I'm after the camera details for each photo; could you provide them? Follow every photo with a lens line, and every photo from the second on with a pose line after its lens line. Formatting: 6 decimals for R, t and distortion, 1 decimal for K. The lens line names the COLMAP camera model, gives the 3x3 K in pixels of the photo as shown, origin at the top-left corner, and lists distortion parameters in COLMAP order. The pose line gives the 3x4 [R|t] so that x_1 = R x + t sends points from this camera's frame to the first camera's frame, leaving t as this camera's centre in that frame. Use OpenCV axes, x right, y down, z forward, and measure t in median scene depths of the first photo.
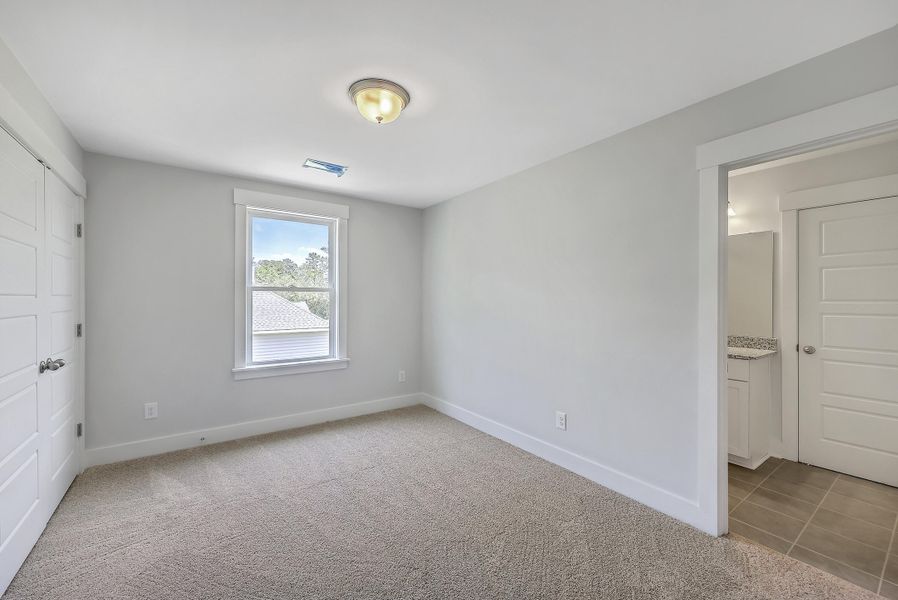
lens RADIAL K [[365.2, 0, 454.7], [0, 365.2, 300.0], [0, 0, 1]] dist [-0.000626, -0.000290]
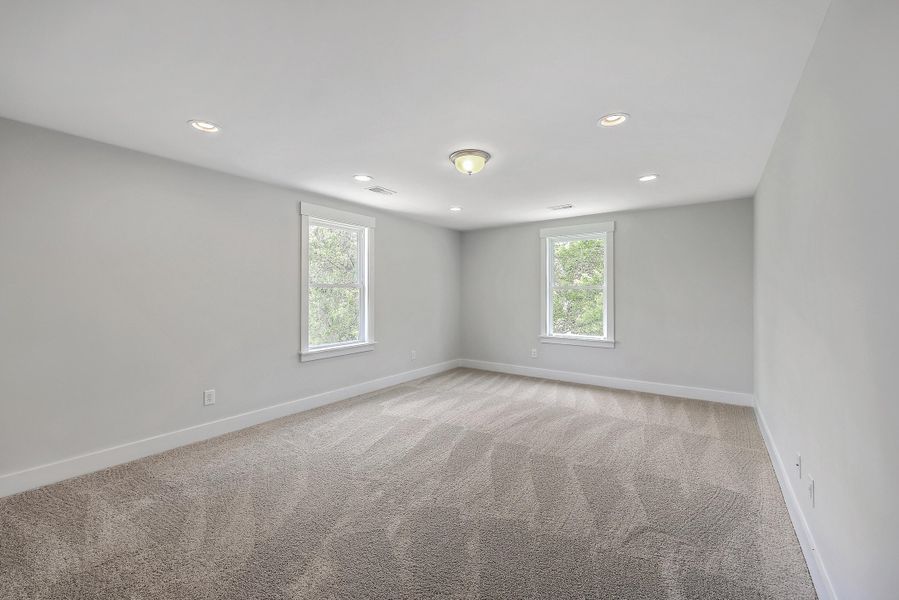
lens RADIAL K [[365.6, 0, 446.7], [0, 365.6, 294.0], [0, 0, 1]] dist [-0.000626, -0.000290]
pose [[0.955498, -0.015070, 0.294612, -0.470244], [0.018531, 0.999788, -0.008959, 0.016894], [-0.294414, 0.014020, 0.955575, -0.271119]]
